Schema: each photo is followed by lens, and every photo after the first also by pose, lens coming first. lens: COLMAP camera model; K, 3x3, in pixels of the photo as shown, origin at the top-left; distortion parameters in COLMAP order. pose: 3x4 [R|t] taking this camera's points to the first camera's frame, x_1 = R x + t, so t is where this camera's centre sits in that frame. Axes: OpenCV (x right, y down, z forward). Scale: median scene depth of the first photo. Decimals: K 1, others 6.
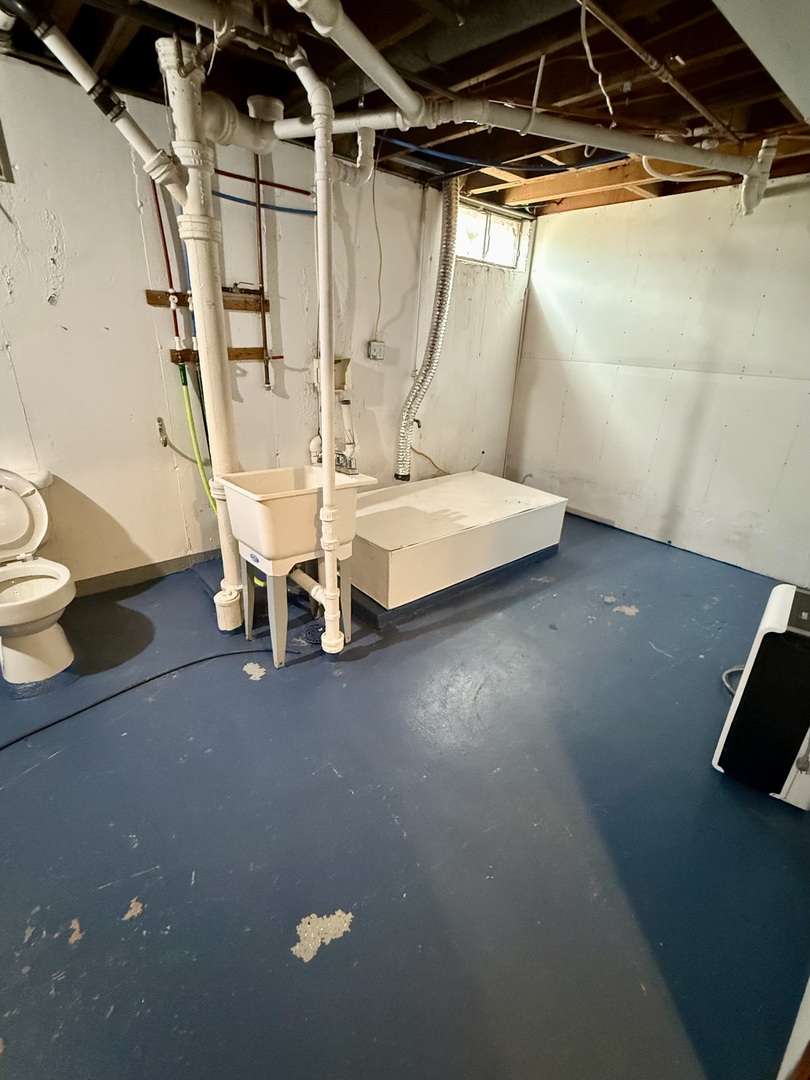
lens RADIAL K [[493.4, 0, 405.0], [0, 493.4, 540.0], [0, 0, 1]] dist [-0.000614, -0.000025]
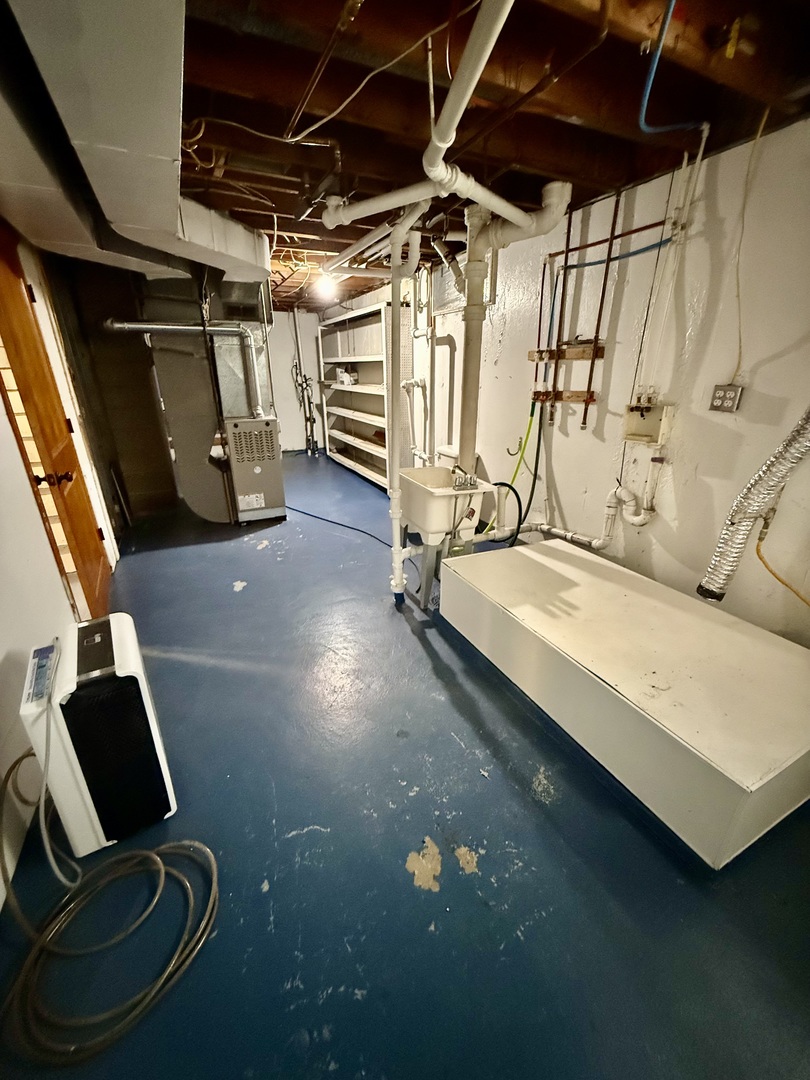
lens RADIAL K [[431.9, 0, 405.6], [0, 431.9, 537.1], [0, 0, 1]] dist [0.000111, -0.000095]
pose [[-0.254634, 0.311935, -0.915346, 0.790095], [-0.375393, 0.840434, 0.390834, -0.342747], [0.891202, 0.443134, -0.096905, 0.882053]]
